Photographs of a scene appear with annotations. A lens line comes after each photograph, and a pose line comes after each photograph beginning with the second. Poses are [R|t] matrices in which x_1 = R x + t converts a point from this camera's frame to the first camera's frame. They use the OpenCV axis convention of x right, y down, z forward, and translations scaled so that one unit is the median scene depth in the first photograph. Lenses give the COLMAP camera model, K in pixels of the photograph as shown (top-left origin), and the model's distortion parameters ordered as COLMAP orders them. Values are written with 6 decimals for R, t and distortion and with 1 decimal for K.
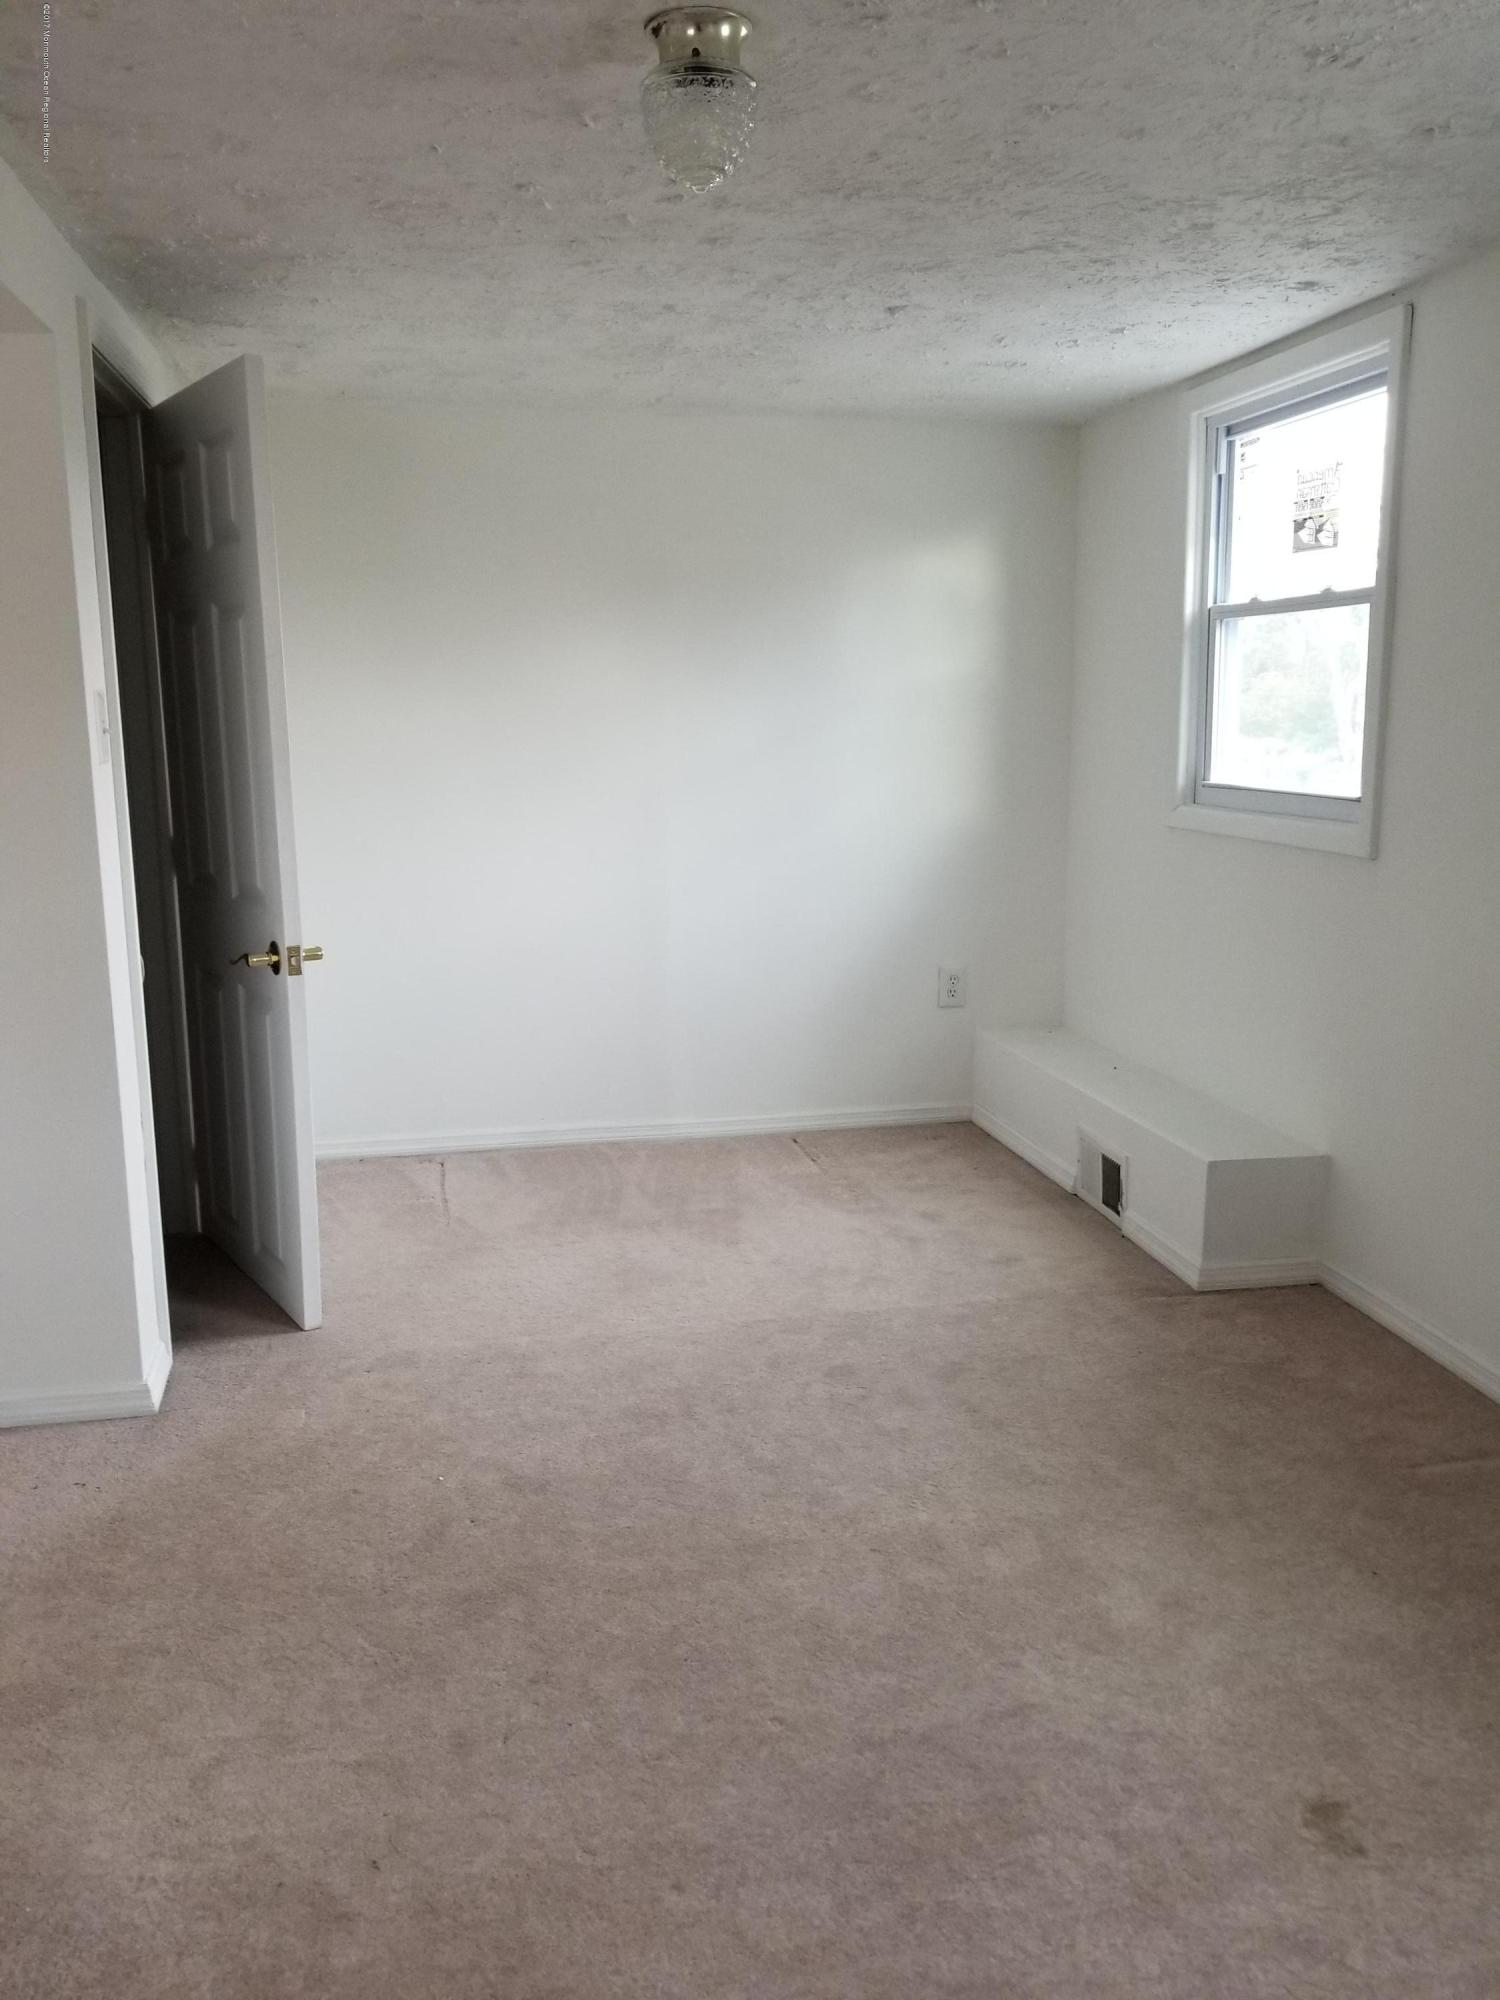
lens RADIAL K [[1549.5, 0, 754.6], [0, 1549.5, 994.3], [0, 0, 1]] dist [0.109155, -0.186176]
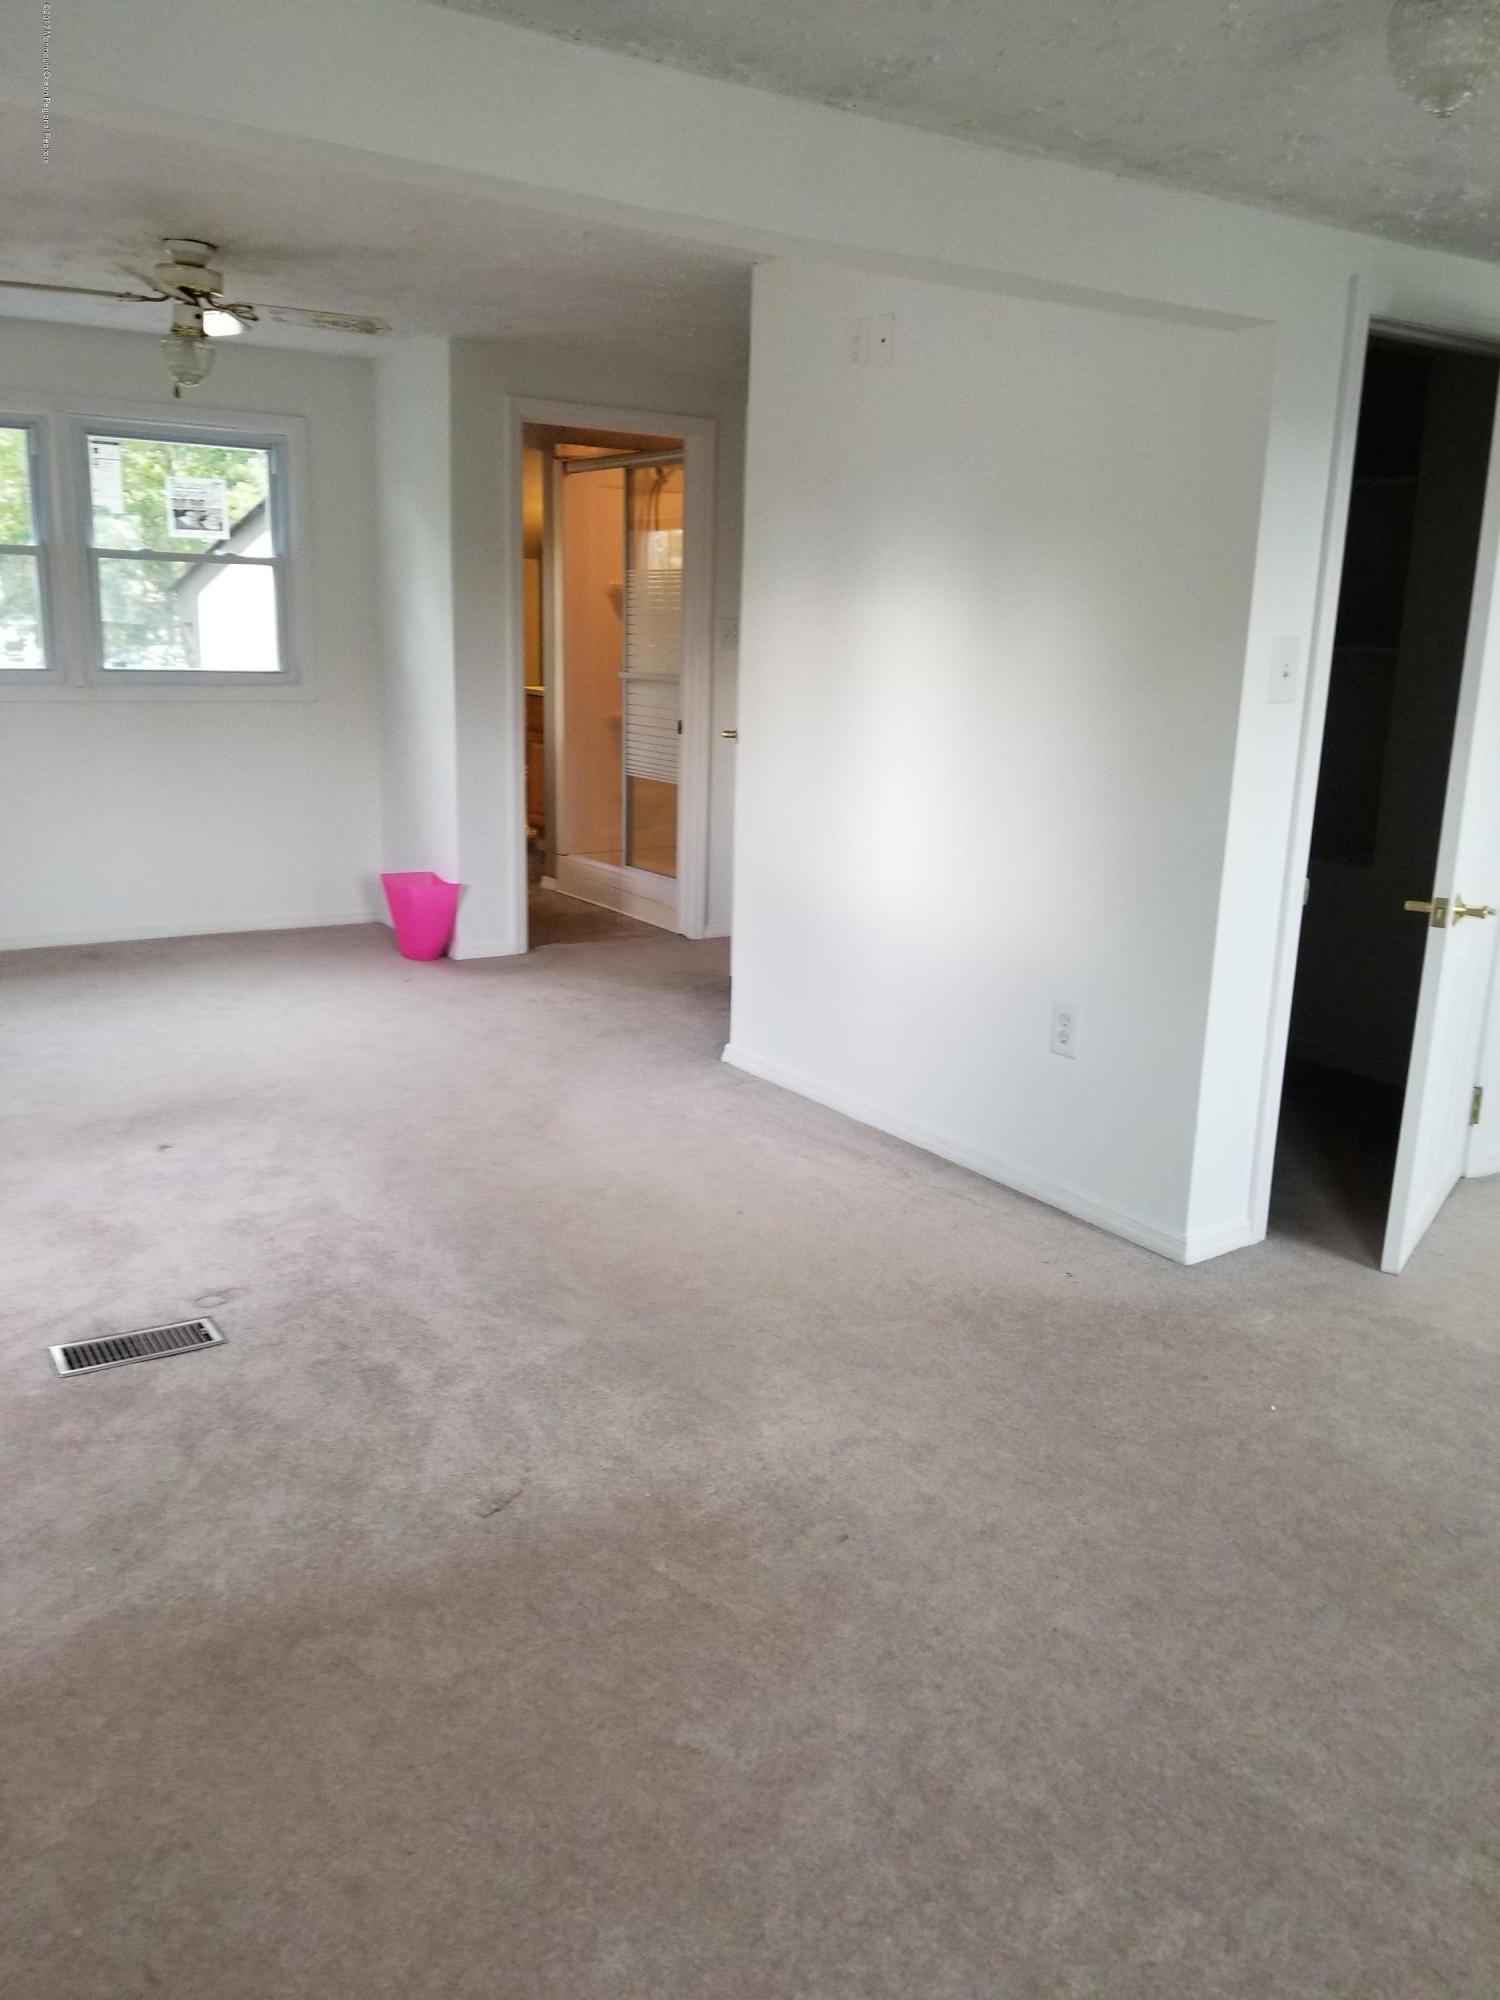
lens RADIAL K [[1549.5, 0, 754.6], [0, 1549.5, 994.3], [0, 0, 1]] dist [0.109155, -0.186176]
pose [[0.405453, 0.232242, -0.884122, 0.412161], [-0.204710, 0.965692, 0.159790, -0.039645], [0.890899, 0.116201, 0.439085, 0.169128]]
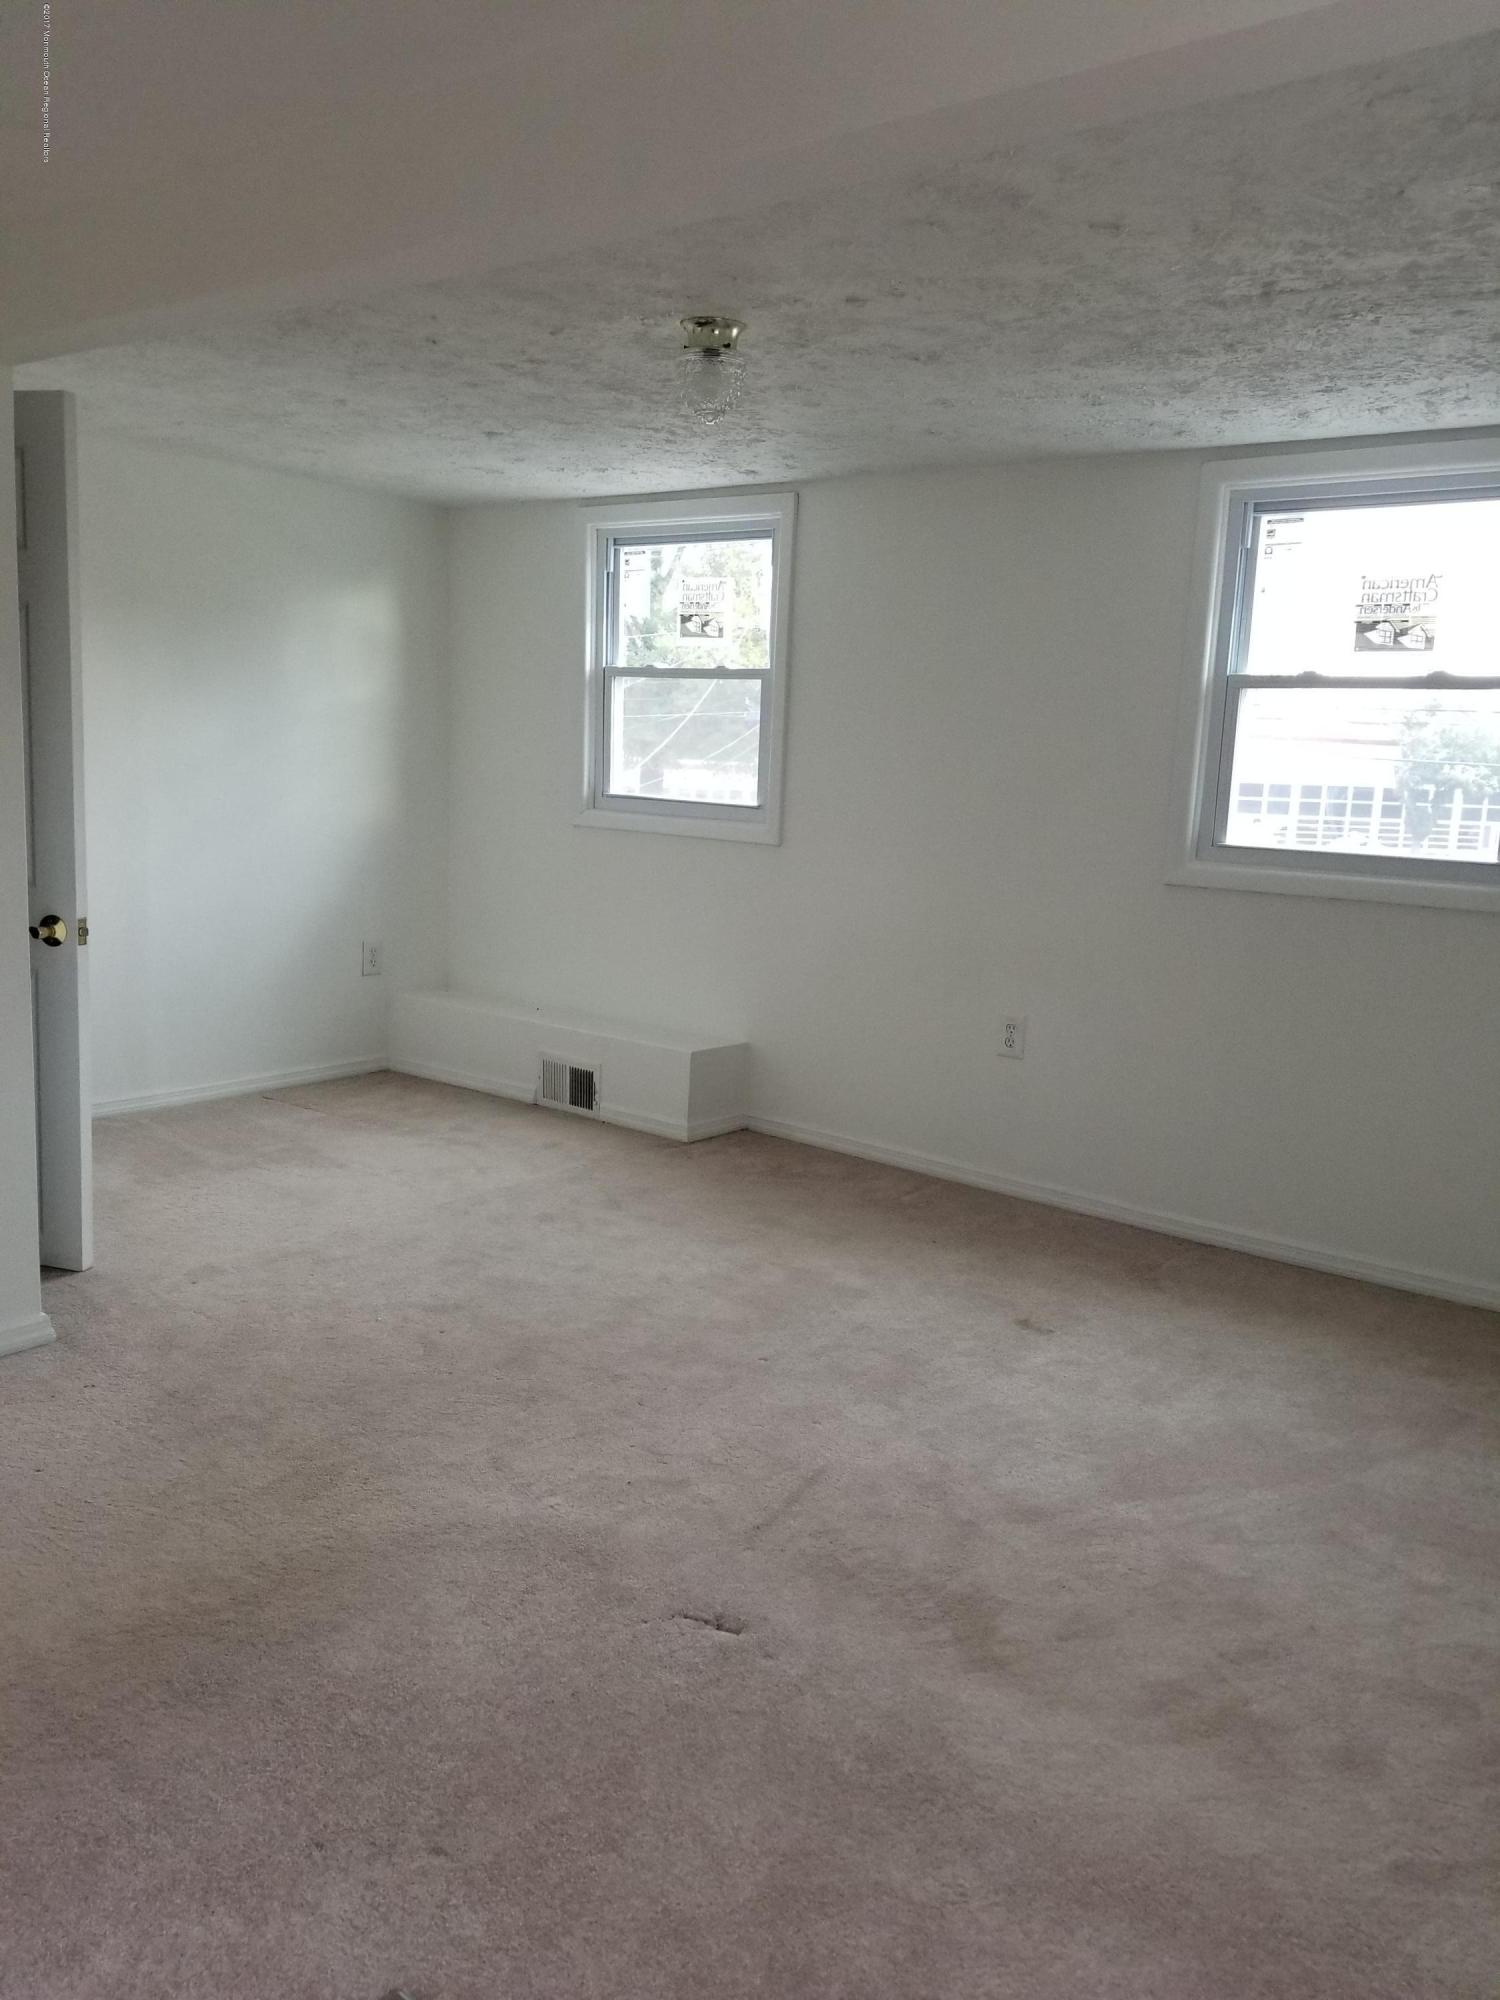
lens RADIAL K [[1526.3, 0, 746.8], [0, 1526.3, 1010.8], [0, 0, 1]] dist [0.086055, -0.001138]
pose [[0.766455, -0.069720, 0.638503, -0.610831], [0.067069, 0.997344, 0.028394, 0.032056], [-0.638787, 0.021061, 0.769095, -0.141519]]
